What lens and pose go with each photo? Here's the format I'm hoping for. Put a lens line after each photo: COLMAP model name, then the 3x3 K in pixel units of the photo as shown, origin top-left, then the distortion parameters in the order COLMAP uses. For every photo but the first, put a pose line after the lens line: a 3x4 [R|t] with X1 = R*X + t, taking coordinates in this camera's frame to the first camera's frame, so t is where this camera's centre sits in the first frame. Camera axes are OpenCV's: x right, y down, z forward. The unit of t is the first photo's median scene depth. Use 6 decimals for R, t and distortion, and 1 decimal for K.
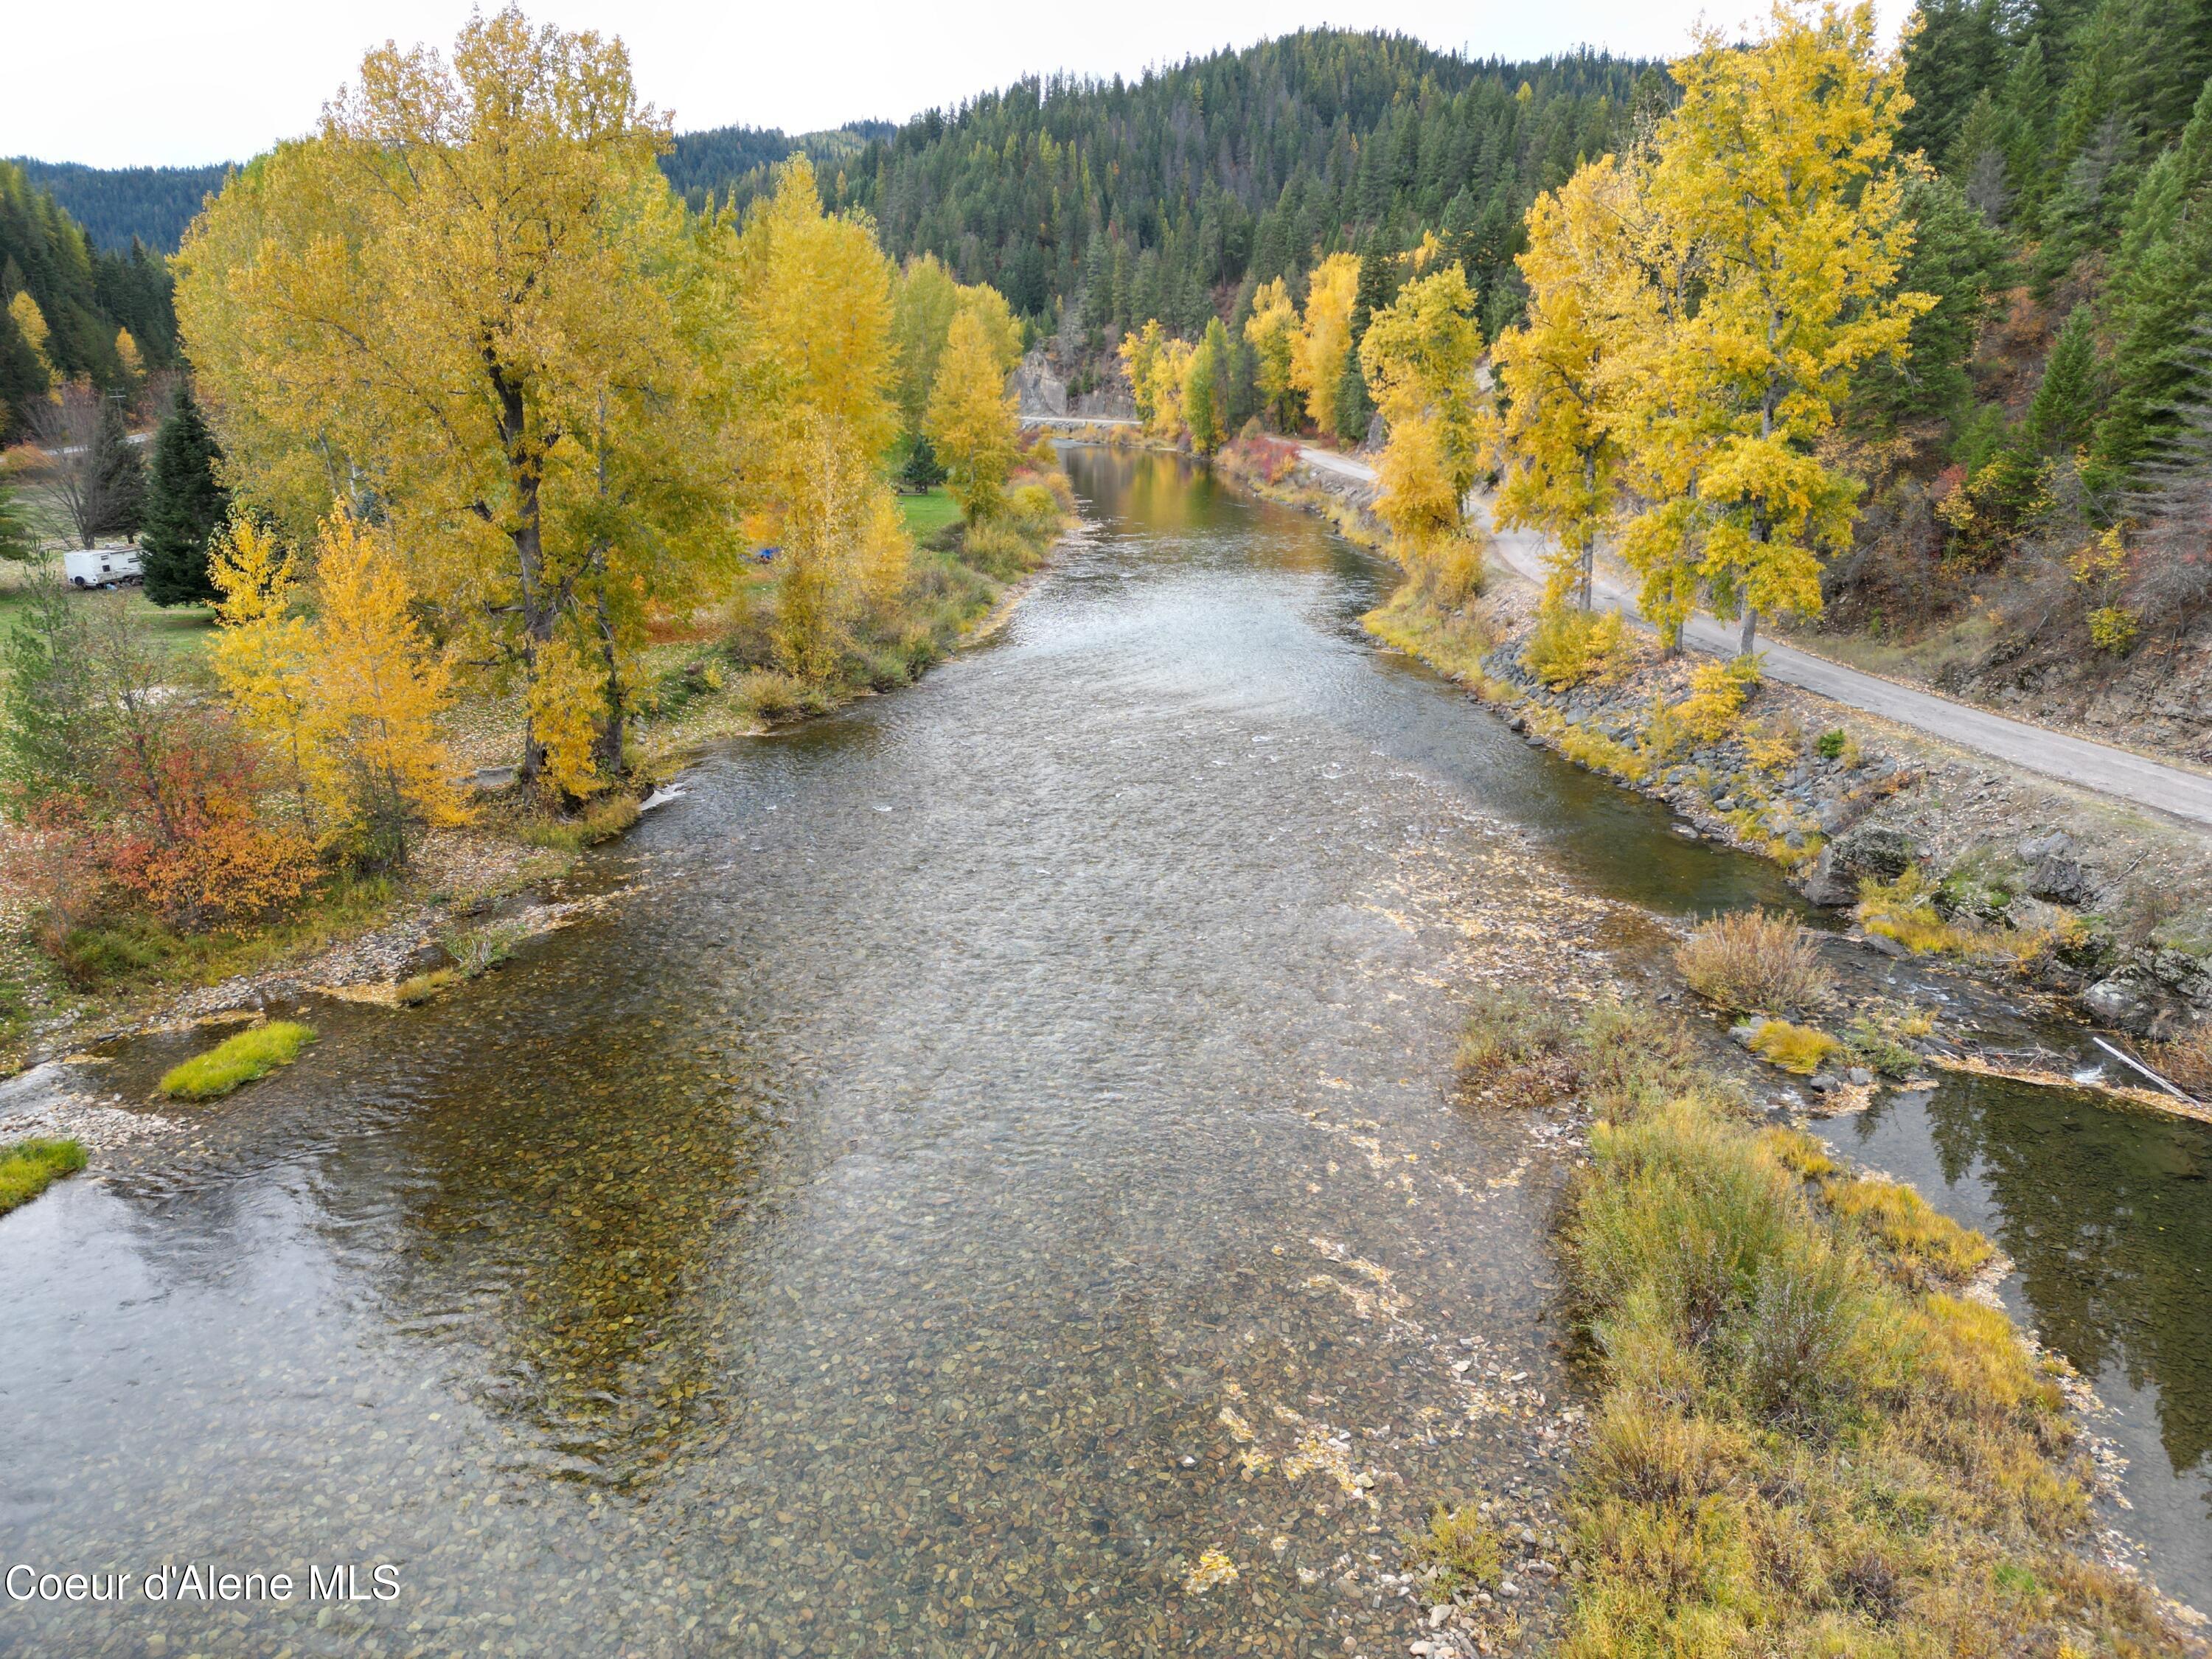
lens RADIAL K [[1546.7, 0, 1100.9], [0, 1546.7, 834.2], [0, 0, 1]] dist [0.072113, -0.065145]
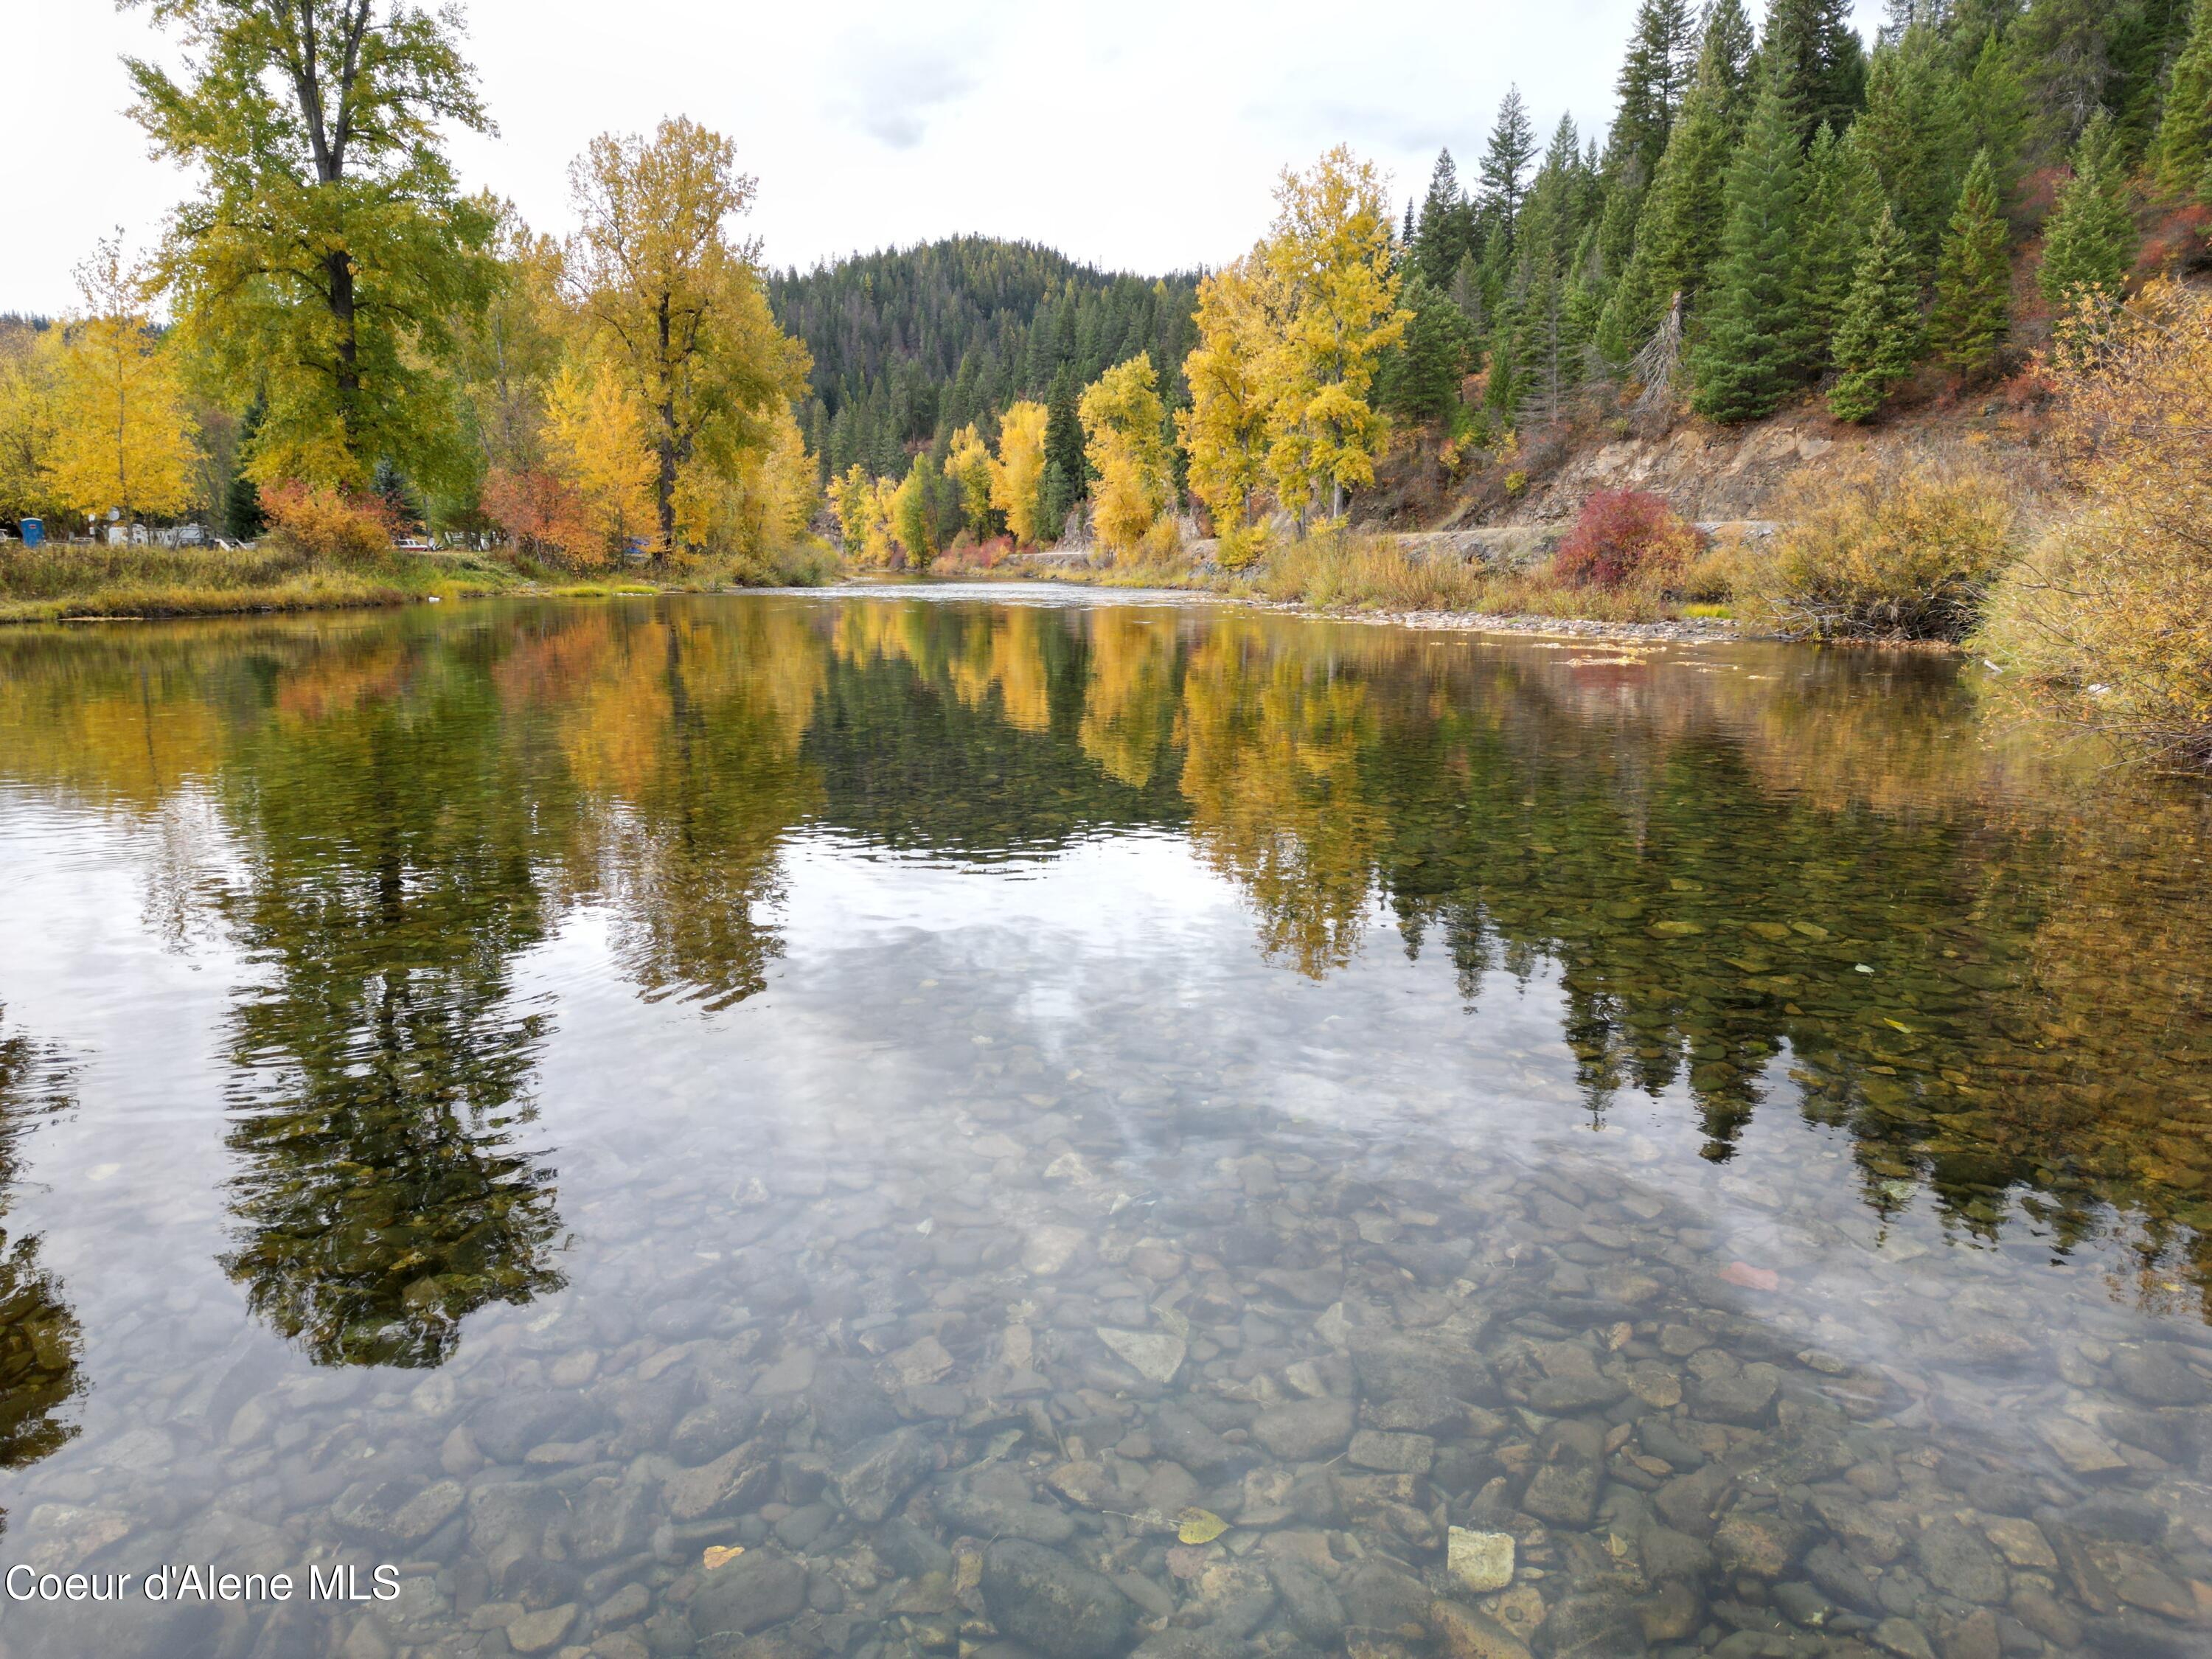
lens RADIAL K [[1538.8, 0, 1102.8], [0, 1538.8, 839.6], [0, 0, 1]] dist [0.109554, -0.121272]
pose [[0.977424, -0.040099, 0.207445, -0.150153], [0.062544, 0.992734, -0.102796, 0.272511], [-0.201816, 0.113450, 0.972831, -0.404524]]
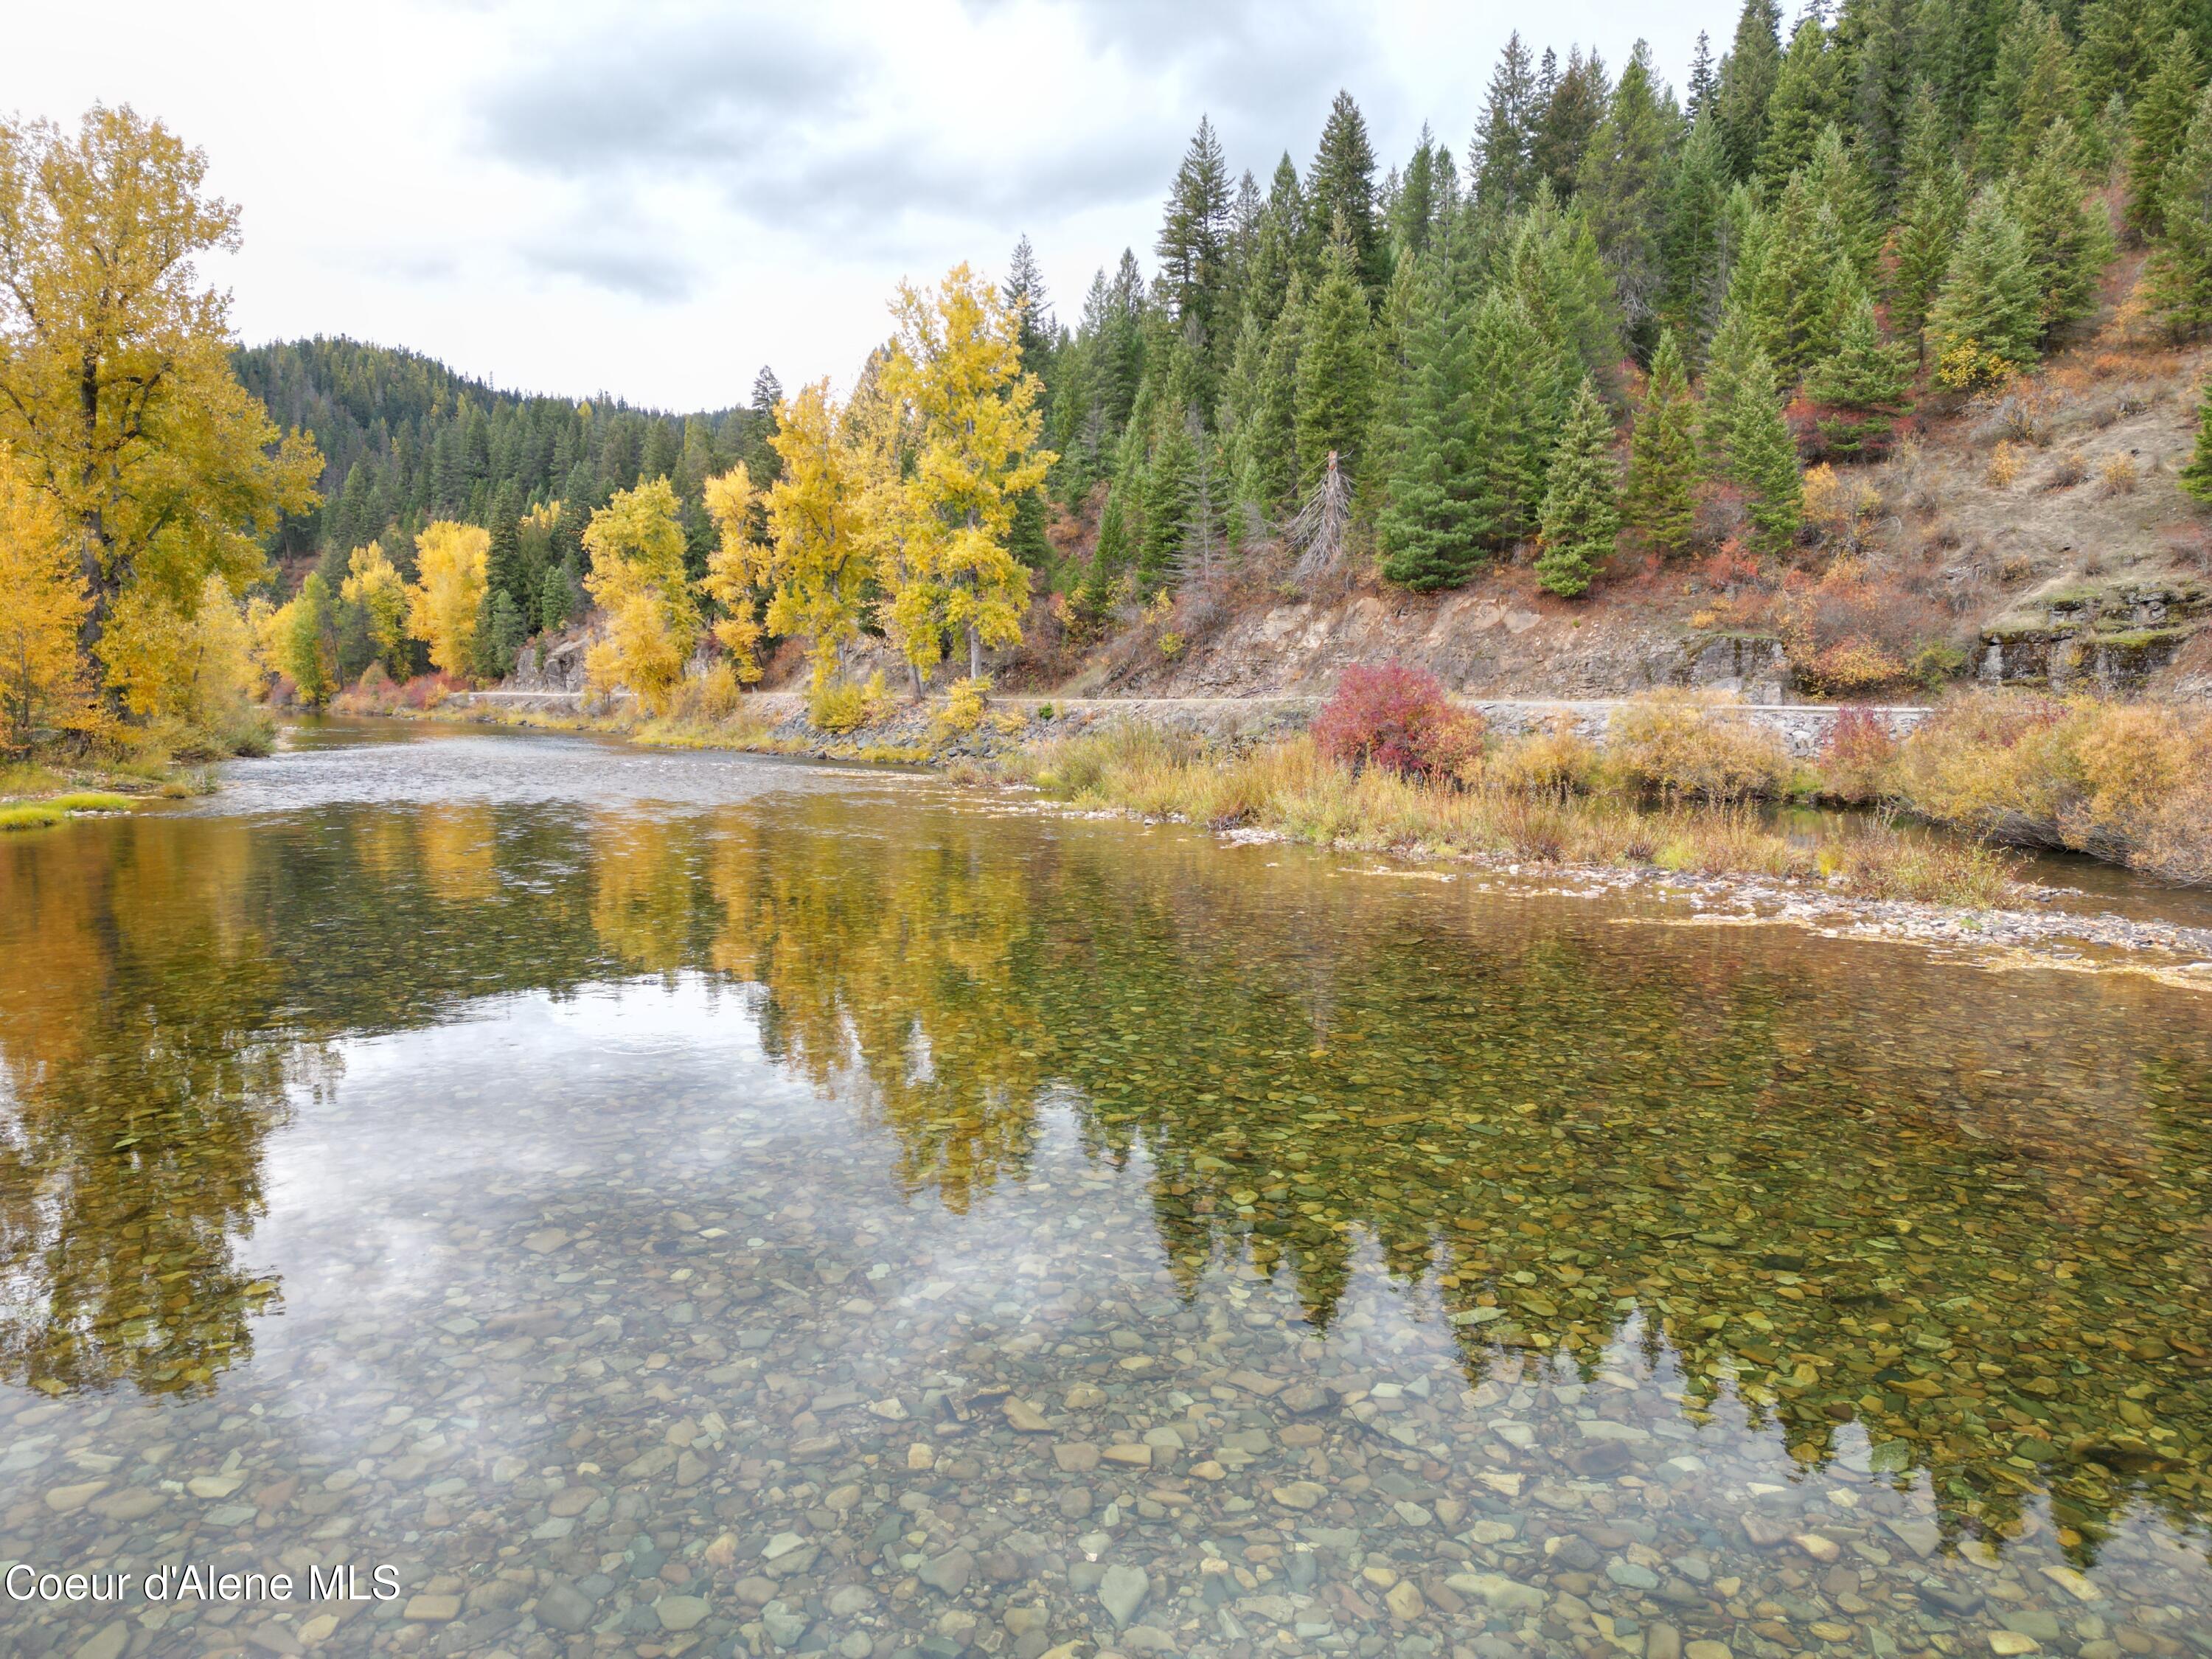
lens RADIAL K [[1538.8, 0, 1102.8], [0, 1538.8, 839.6], [0, 0, 1]] dist [0.109554, -0.121272]
pose [[0.833278, -0.048607, 0.550713, -0.217751], [0.152936, 0.977522, -0.145127, 0.186045], [-0.531280, 0.205155, 0.821981, -0.184676]]
